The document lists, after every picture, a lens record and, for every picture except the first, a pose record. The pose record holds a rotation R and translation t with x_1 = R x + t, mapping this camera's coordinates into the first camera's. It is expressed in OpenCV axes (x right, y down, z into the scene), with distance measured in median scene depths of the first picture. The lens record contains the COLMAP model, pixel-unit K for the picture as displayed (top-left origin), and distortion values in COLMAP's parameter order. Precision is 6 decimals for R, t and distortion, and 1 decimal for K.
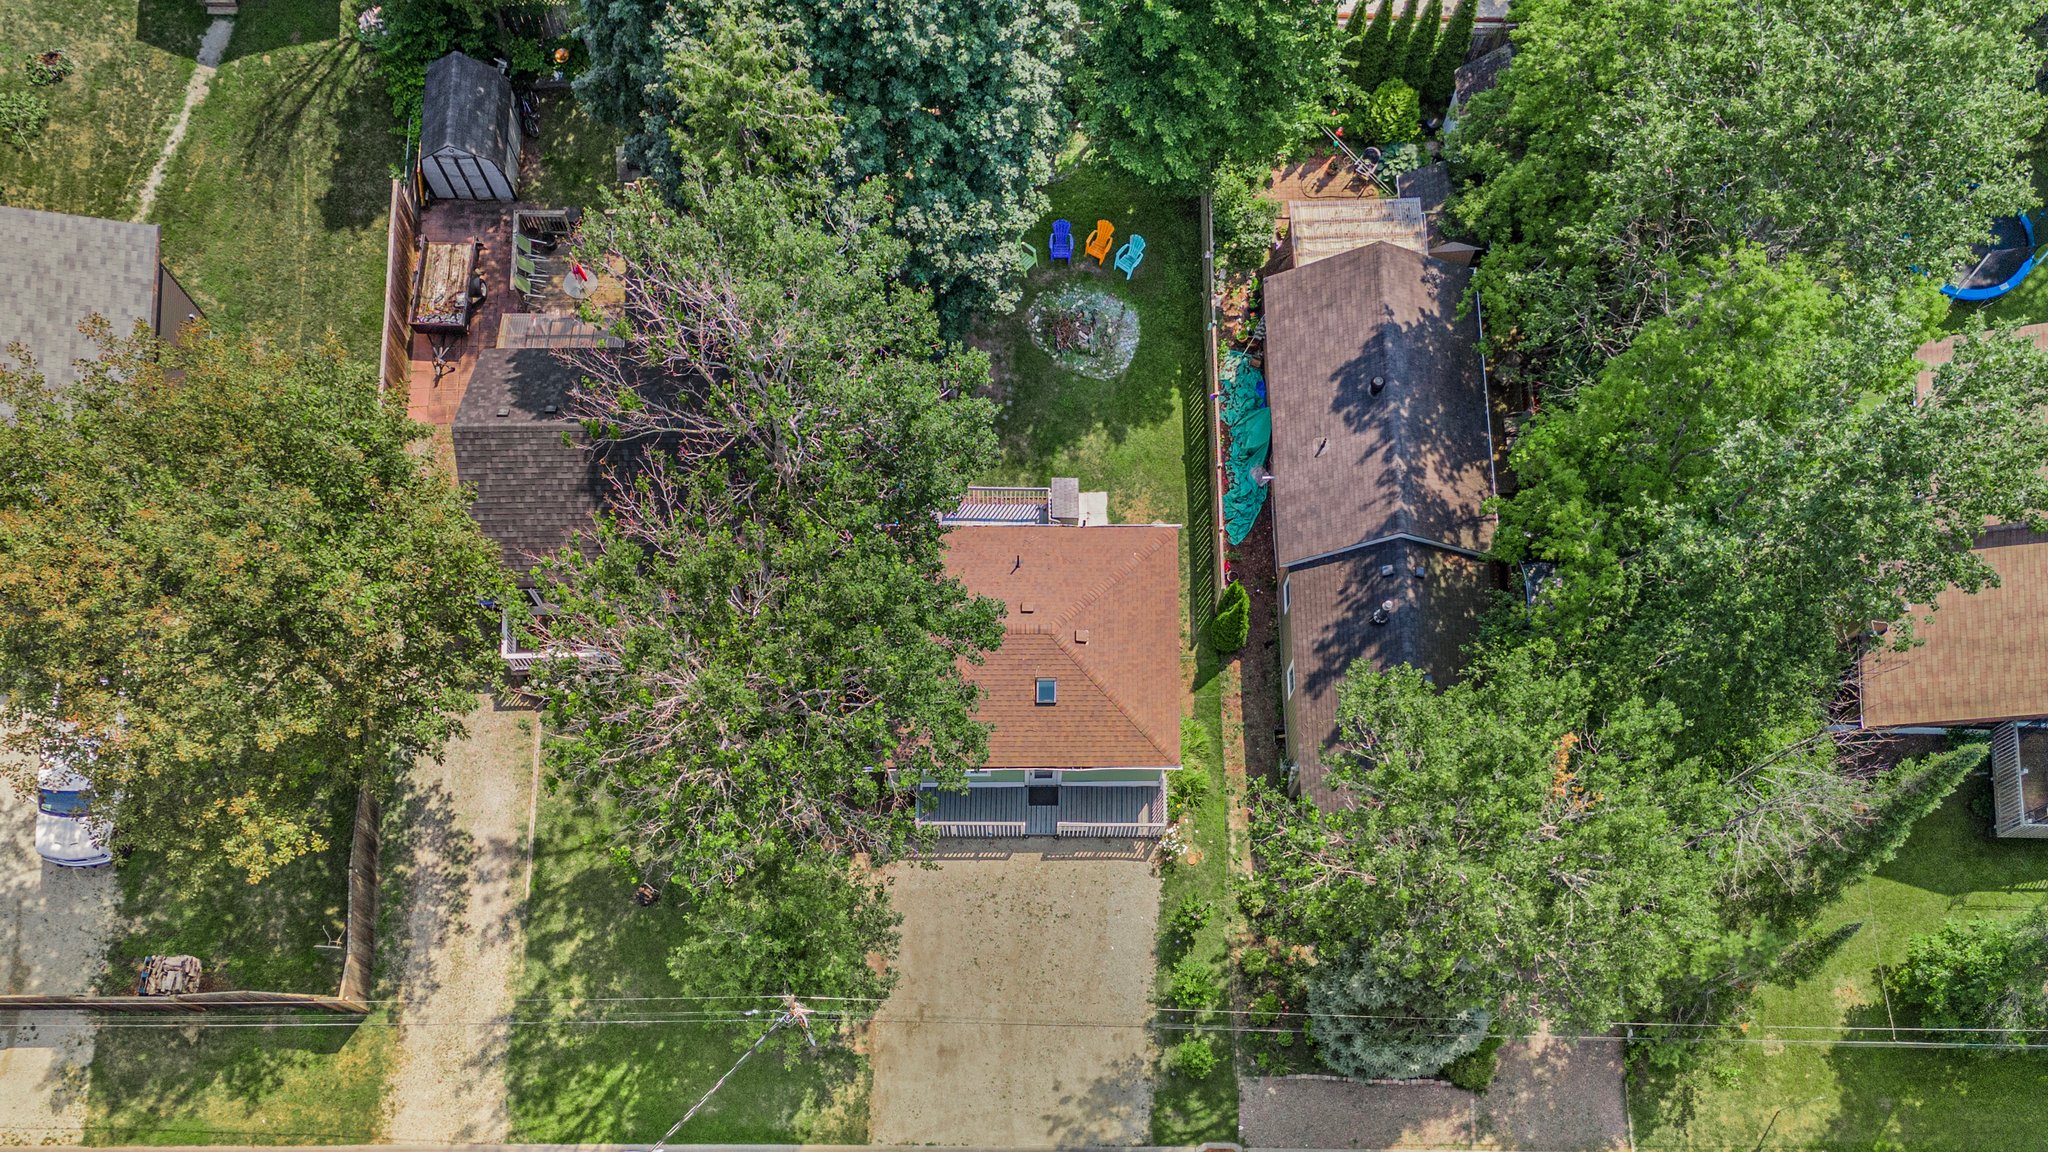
lens RADIAL K [[1587.2, 0, 1069.3], [0, 1587.2, 1027.3], [0, 0, 1]] dist [0.045431, -0.005914]
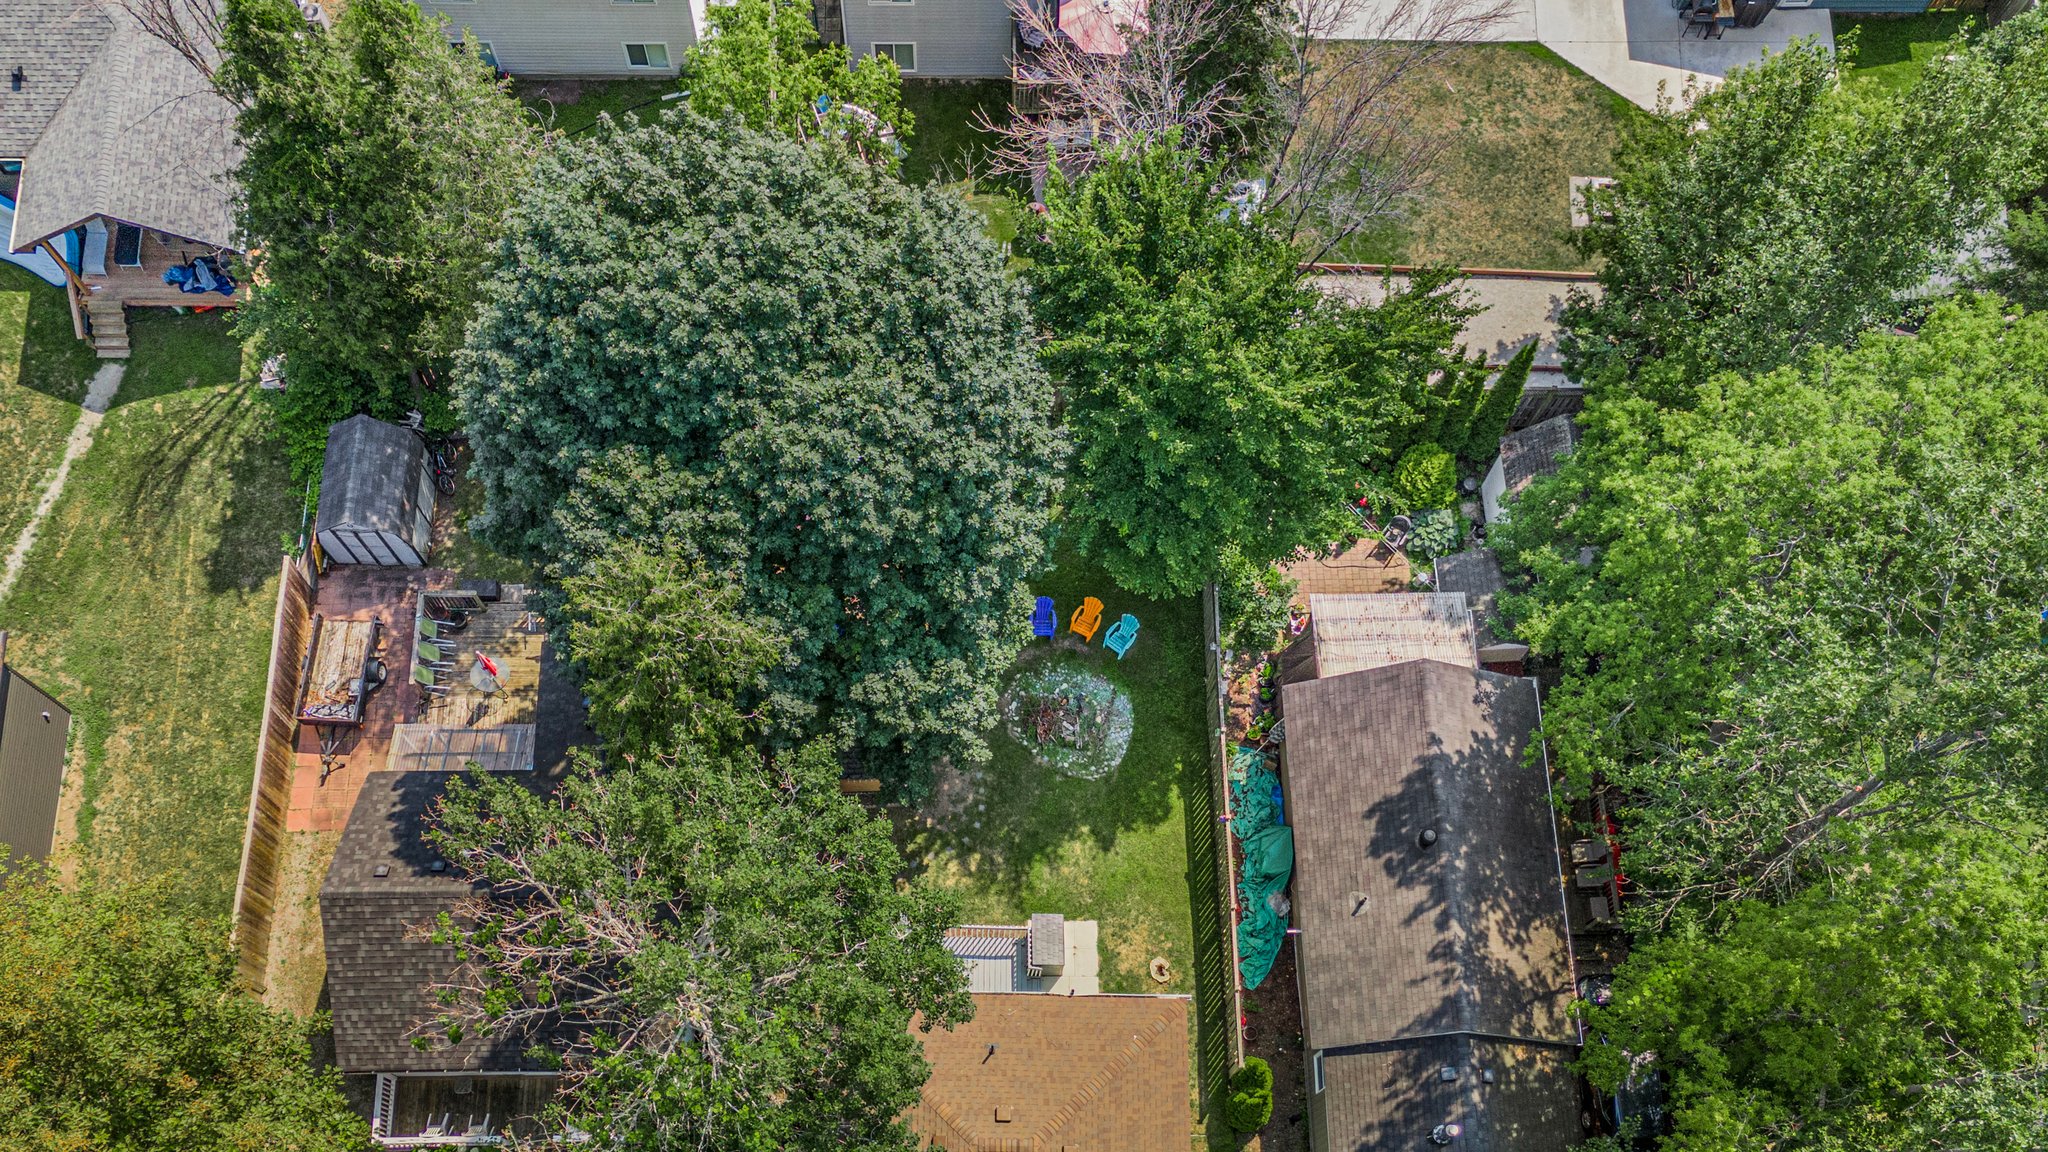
lens RADIAL K [[1530.3, 0, 985.4], [0, 1530.3, 904.8], [0, 0, 1]] dist [0.043099, -0.005687]
pose [[0.999741, 0.003120, -0.022543, -0.017052], [-0.004723, 0.997438, -0.071384, -0.281798], [0.022263, 0.071472, 0.997194, 0.186144]]
